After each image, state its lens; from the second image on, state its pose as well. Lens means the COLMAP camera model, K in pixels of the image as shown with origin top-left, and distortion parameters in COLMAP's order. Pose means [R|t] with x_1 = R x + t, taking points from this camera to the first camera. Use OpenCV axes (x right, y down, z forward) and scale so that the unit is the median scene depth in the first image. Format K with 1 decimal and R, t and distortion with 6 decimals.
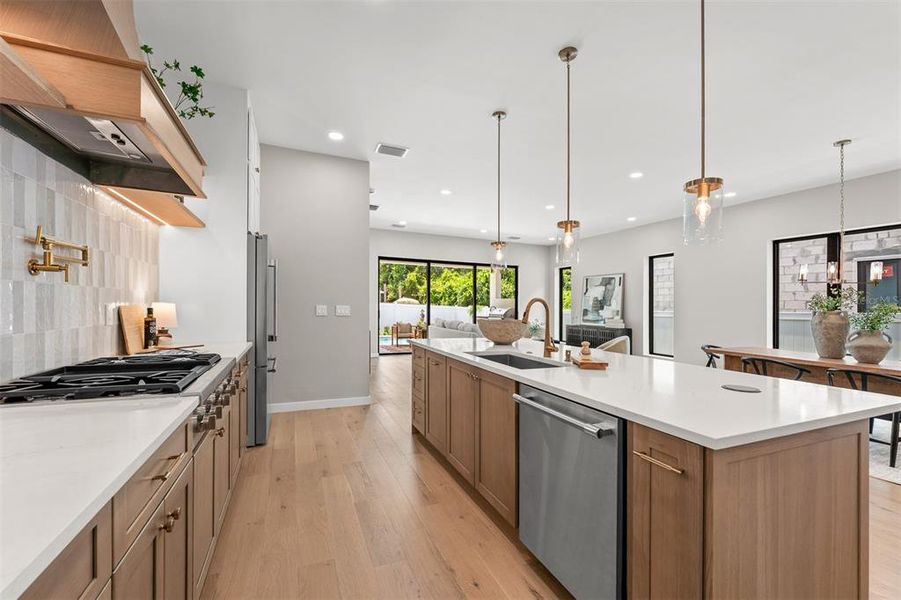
lens RADIAL K [[360.0, 0, 441.6], [0, 360.0, 297.7], [0, 0, 1]] dist [-0.003284, -0.000136]
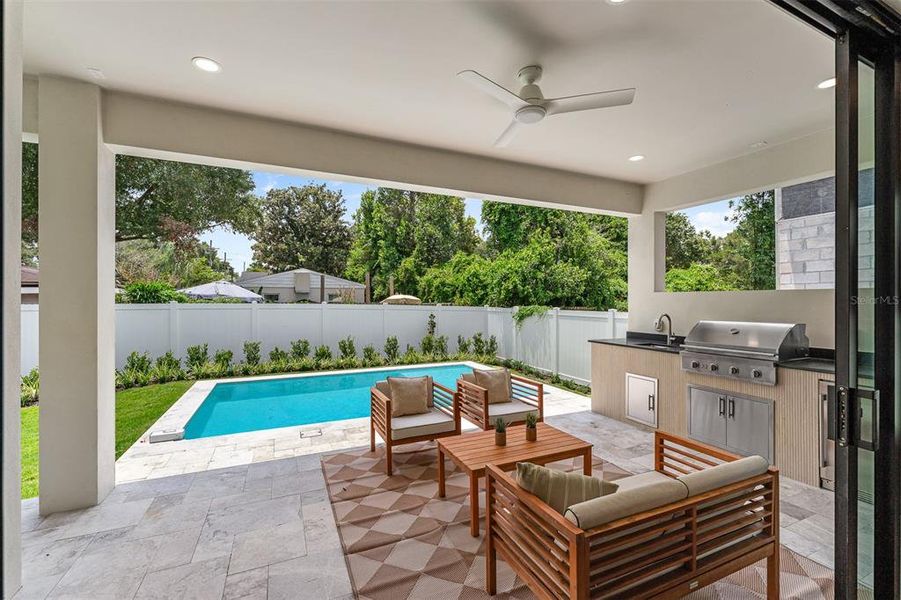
lens RADIAL K [[377.6, 0, 448.6], [0, 377.6, 299.5], [0, 0, 1]] dist [0.000946, -0.000424]
pose [[0.999034, -0.020807, 0.038712, -0.091976], [0.020103, 0.999627, 0.018476, -0.001860], [-0.039082, -0.017680, 0.999080, 0.738100]]
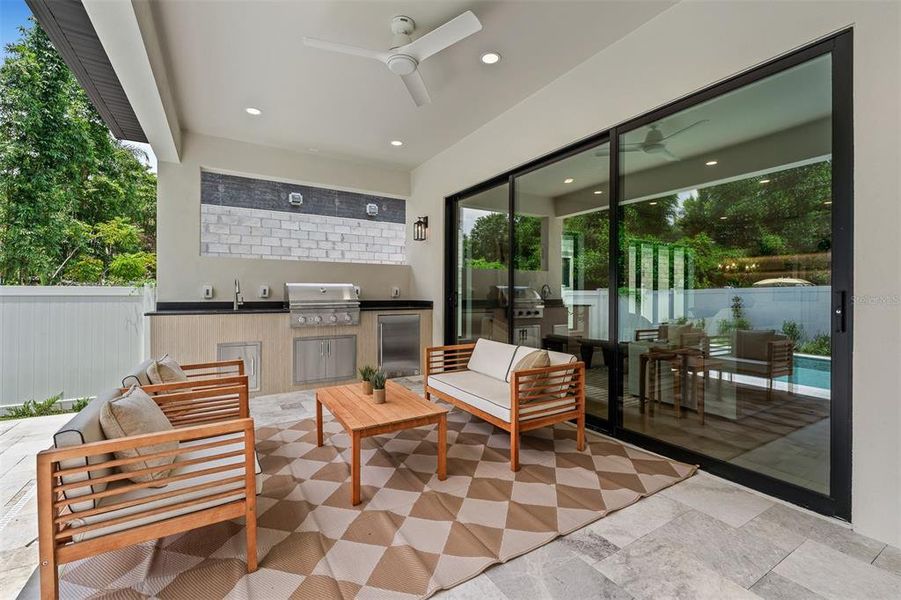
lens RADIAL K [[377.6, 0, 449.3], [0, 377.6, 297.6], [0, 0, 1]] dist [0.000946, -0.000424]
pose [[-0.131507, -0.034486, 0.990715, -0.295635], [-0.035174, 0.998928, 0.030103, 0.029709], [-0.990691, -0.030889, -0.132579, 0.997067]]
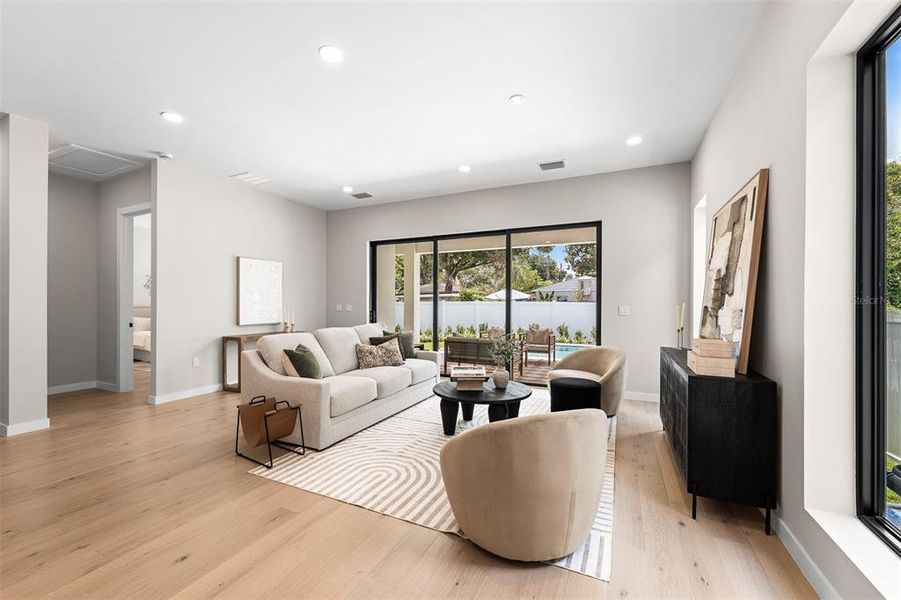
lens RADIAL K [[360.0, 0, 449.9], [0, 360.0, 301.8], [0, 0, 1]] dist [-0.003284, -0.000136]
pose [[0.681774, -0.021901, -0.731235, 0.385931], [0.026301, 0.999639, -0.005419, 0.017929], [0.731090, -0.015538, 0.682104, 0.462743]]
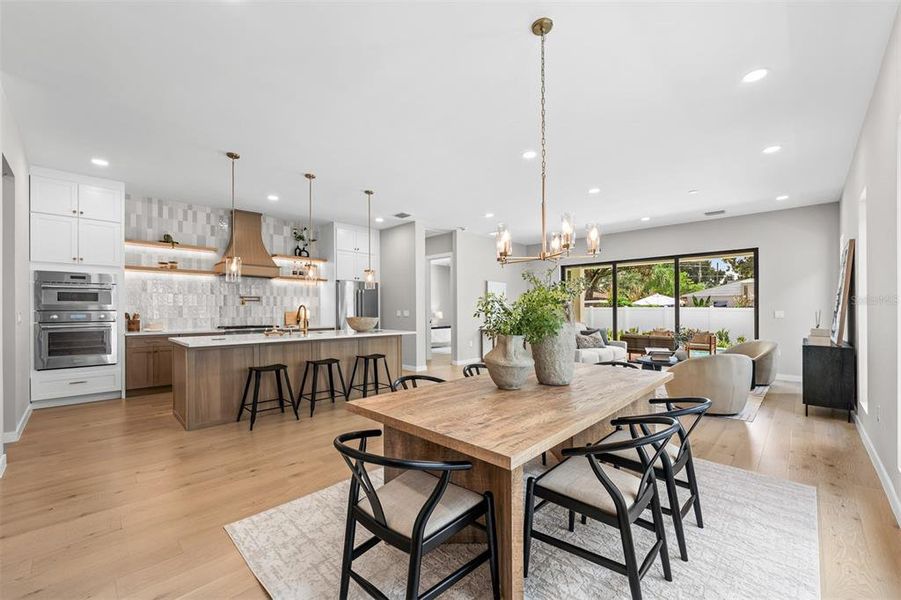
lens RADIAL K [[360.0, 0, 450.0], [0, 360.0, 304.0], [0, 0, 1]] dist [-0.003284, -0.000136]
pose [[0.398285, -0.032961, -0.916670, 0.529092], [0.026327, 0.999353, -0.024495, 0.015035], [0.916884, -0.014377, 0.398895, 0.197375]]
